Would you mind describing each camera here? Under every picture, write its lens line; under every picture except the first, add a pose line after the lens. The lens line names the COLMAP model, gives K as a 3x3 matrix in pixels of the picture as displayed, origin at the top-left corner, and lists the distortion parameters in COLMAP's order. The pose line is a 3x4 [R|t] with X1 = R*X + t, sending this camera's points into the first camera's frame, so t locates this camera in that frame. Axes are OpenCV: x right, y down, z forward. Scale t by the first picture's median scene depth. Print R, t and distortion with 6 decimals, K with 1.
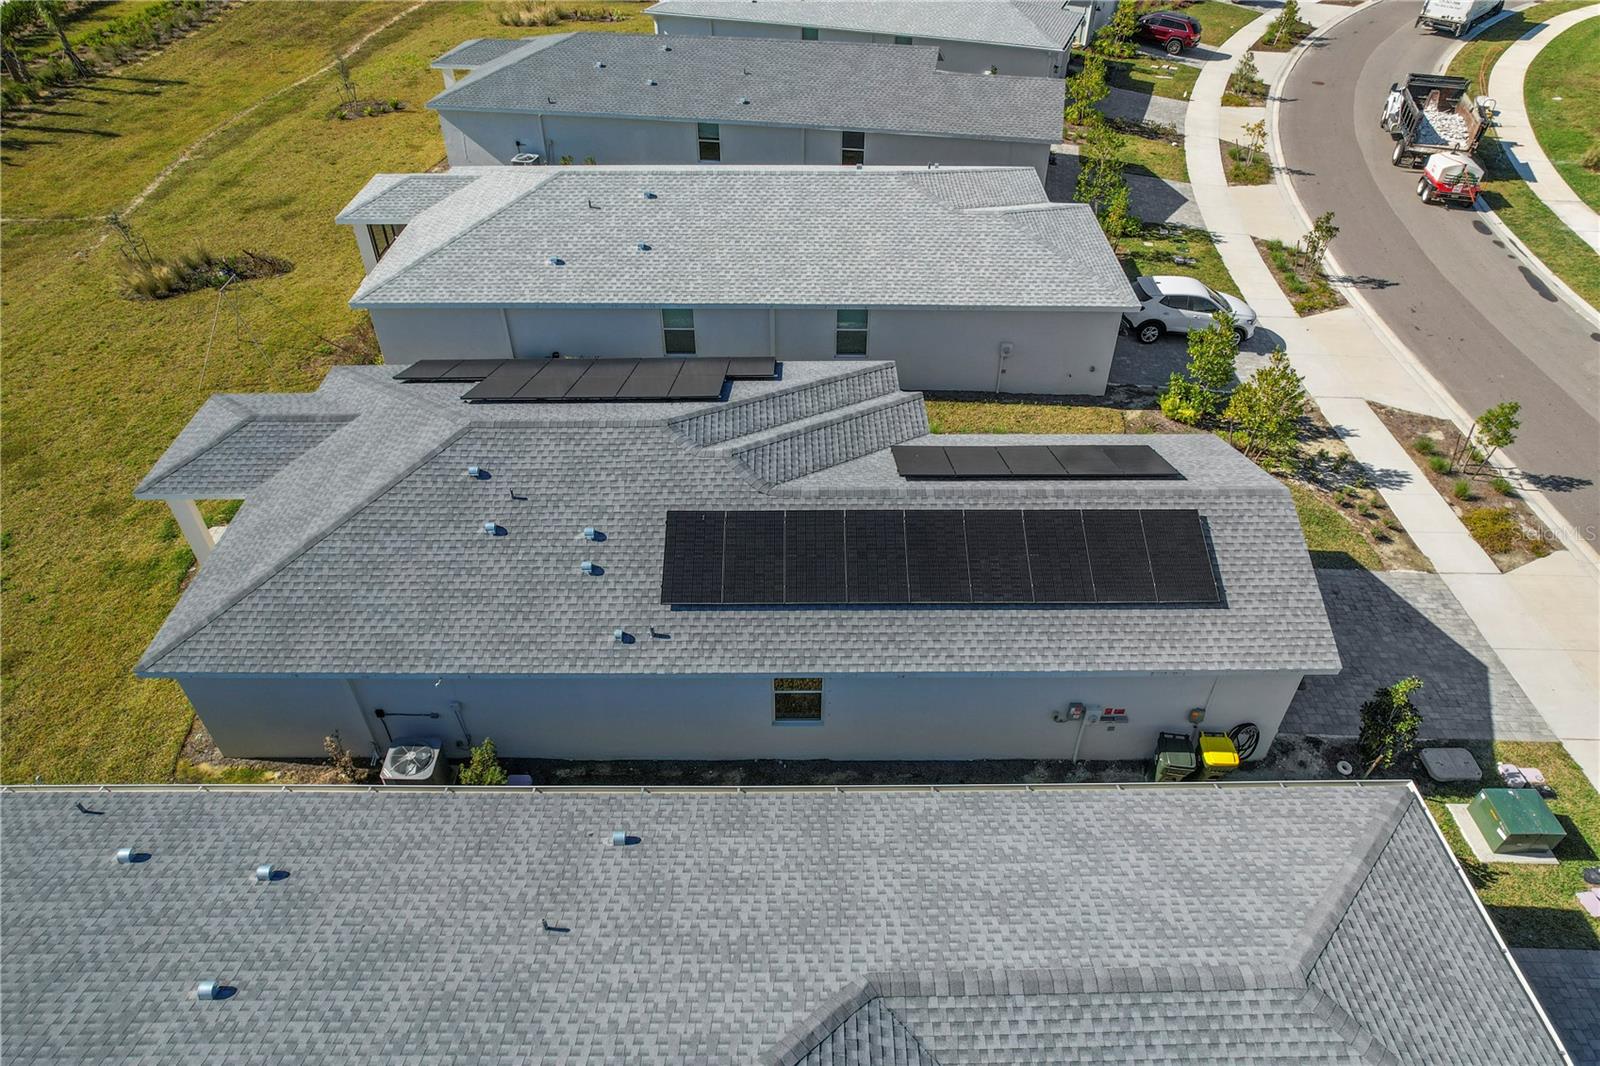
lens RADIAL K [[1019.4, 0, 793.8], [0, 1019.4, 542.7], [0, 0, 1]] dist [-0.062825, 0.055611]
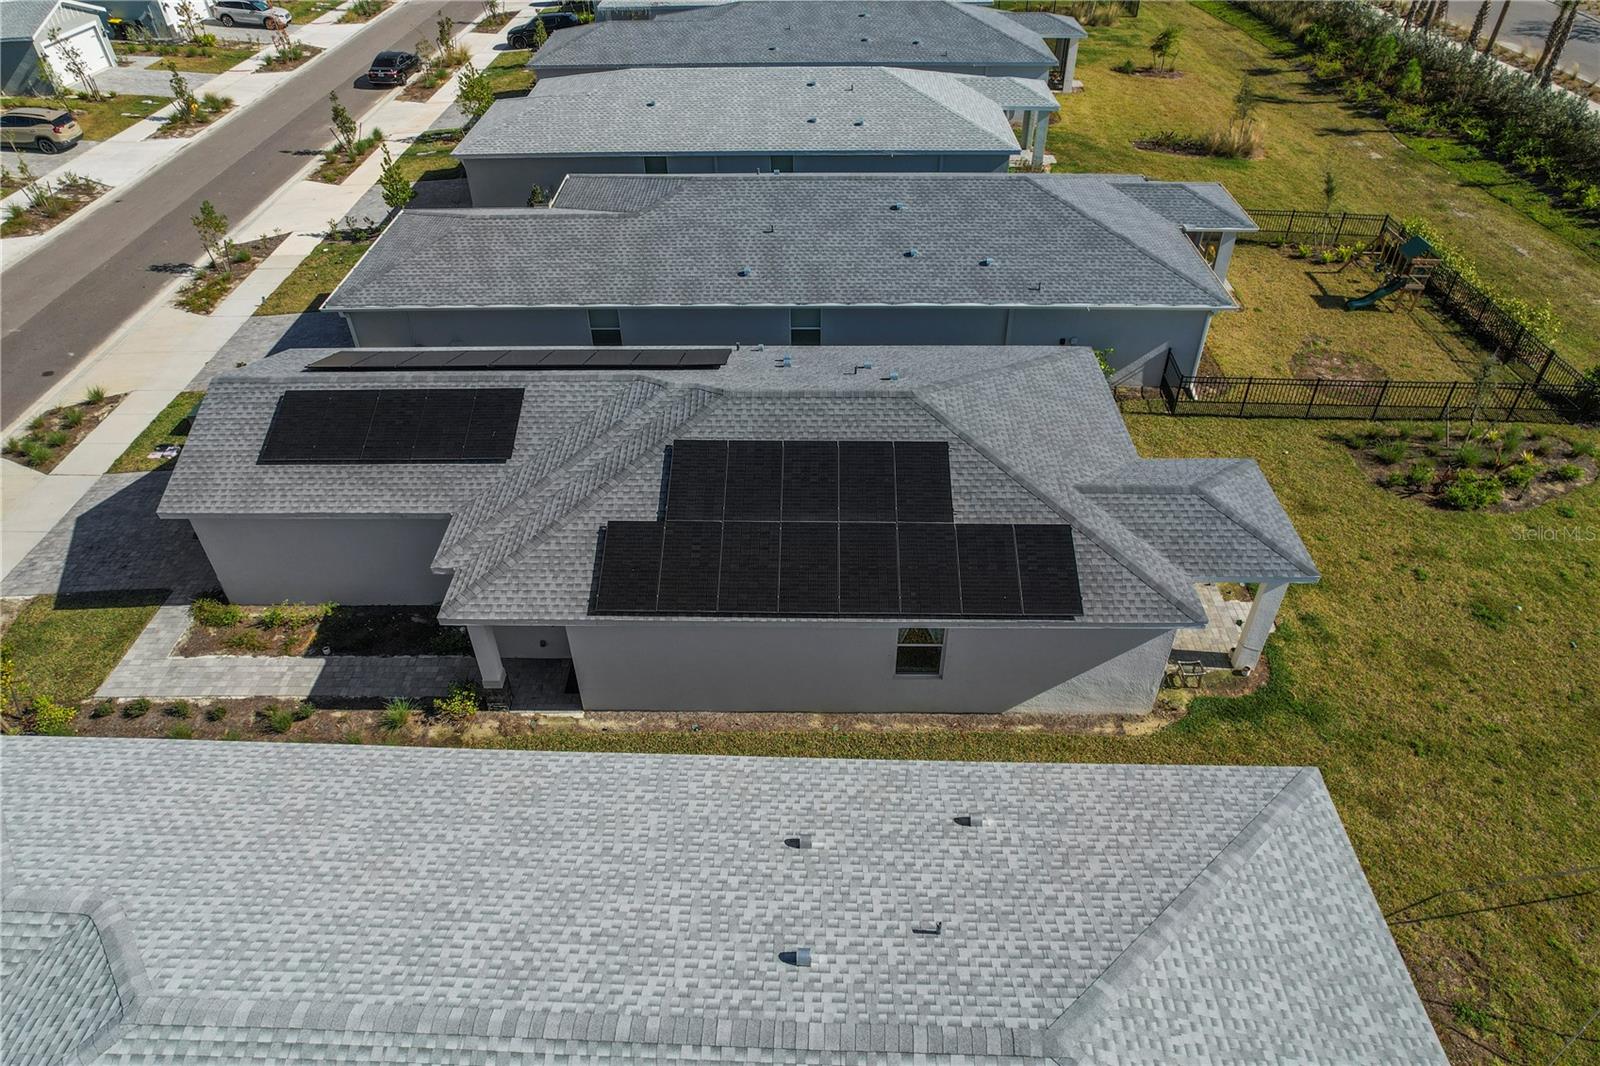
lens RADIAL K [[1019.4, 0, 796.4], [0, 1019.4, 544.0], [0, 0, 1]] dist [-0.062825, 0.055611]
pose [[-0.999771, -0.000327, 0.021392, -0.237599], [0.021010, 0.173688, 0.984577, -1.212520], [-0.004038, 0.984801, -0.173641, 1.434528]]
